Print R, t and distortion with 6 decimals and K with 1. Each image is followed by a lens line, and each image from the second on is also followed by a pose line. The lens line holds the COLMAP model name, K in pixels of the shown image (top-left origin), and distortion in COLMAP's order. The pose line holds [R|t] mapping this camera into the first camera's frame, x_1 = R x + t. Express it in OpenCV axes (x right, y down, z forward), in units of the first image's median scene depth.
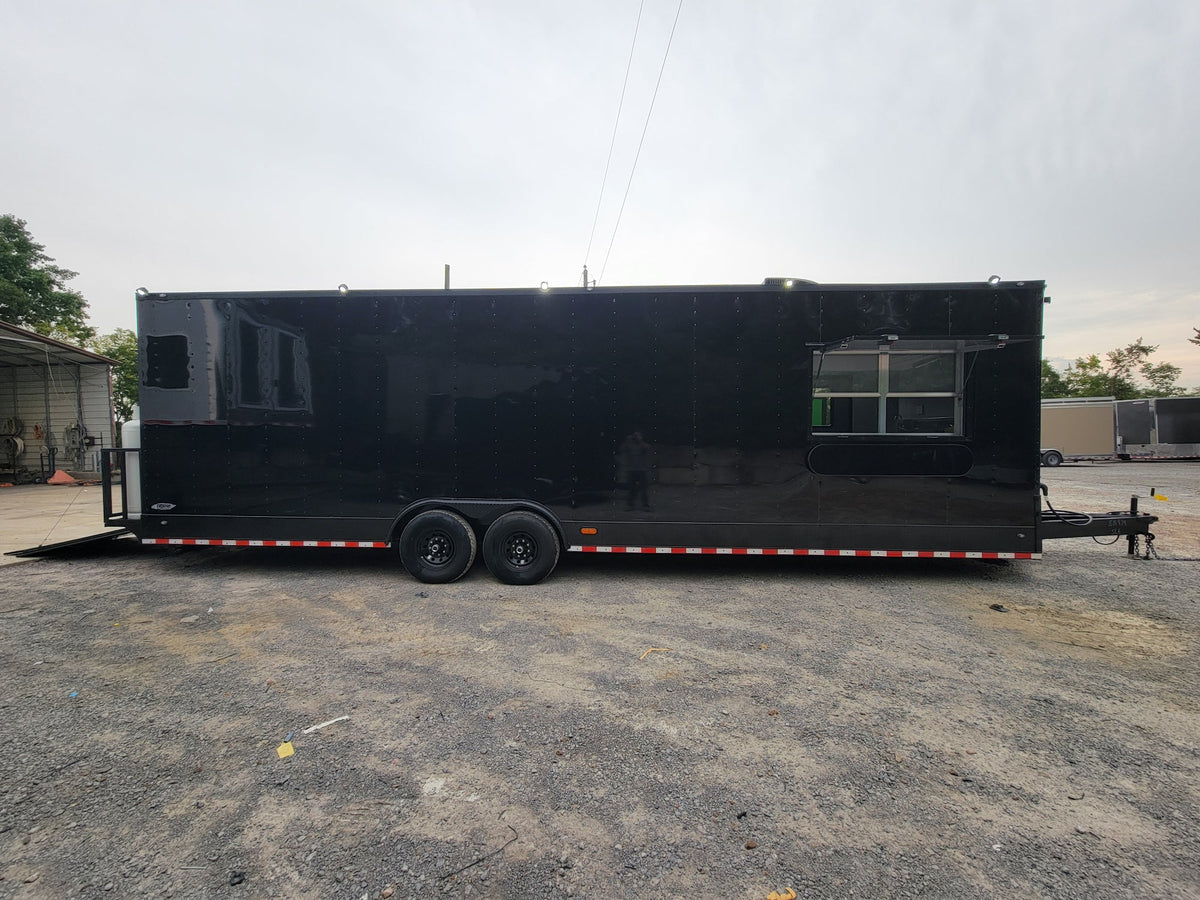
lens RADIAL K [[487.2, 0, 601.9], [0, 487.2, 449.8], [0, 0, 1]] dist [-0.005901, 0.002756]
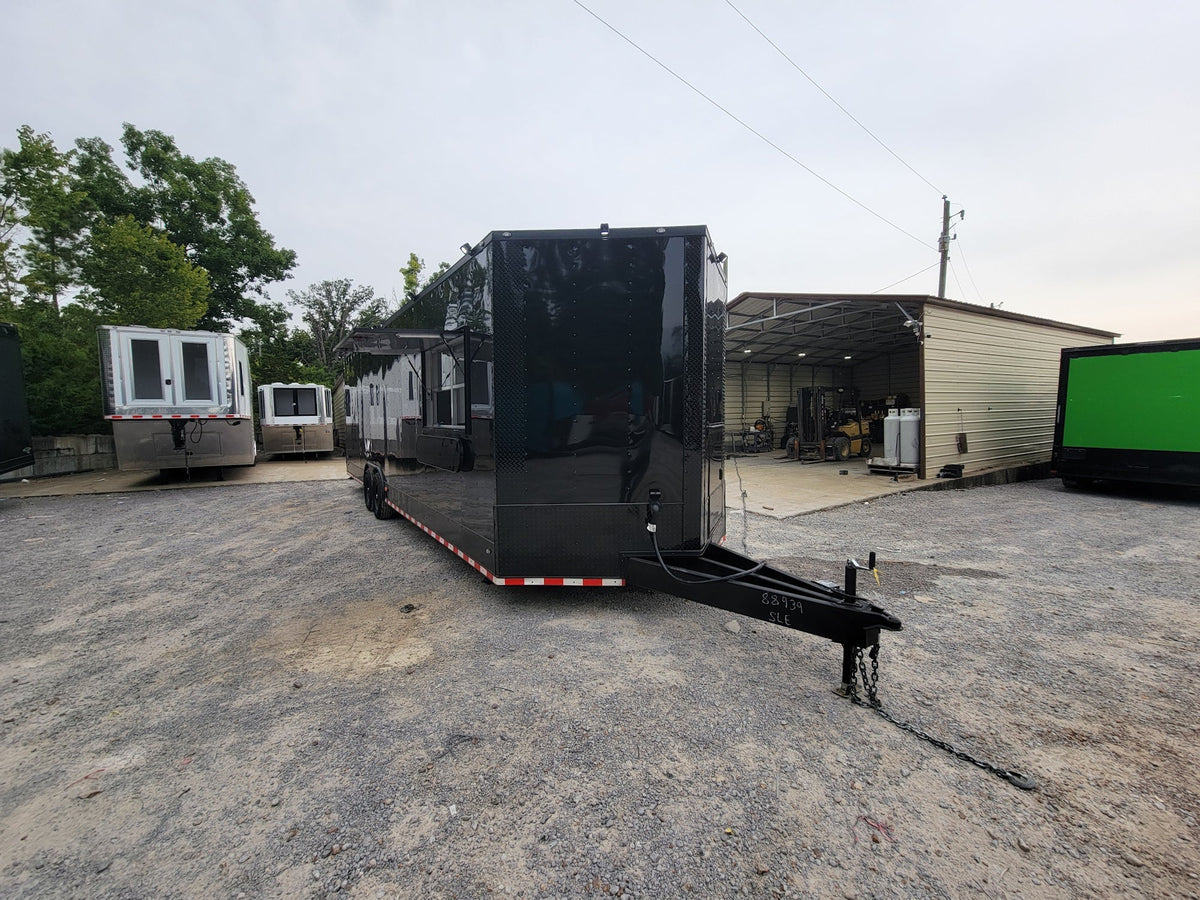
lens RADIAL K [[487.2, 0, 601.9], [0, 487.2, 449.8], [0, 0, 1]] dist [-0.005901, 0.002756]
pose [[0.608698, 0.048059, -0.791945, 2.228714], [-0.018797, 0.998757, 0.046162, -0.051670], [0.793180, -0.013213, 0.608844, 0.887922]]
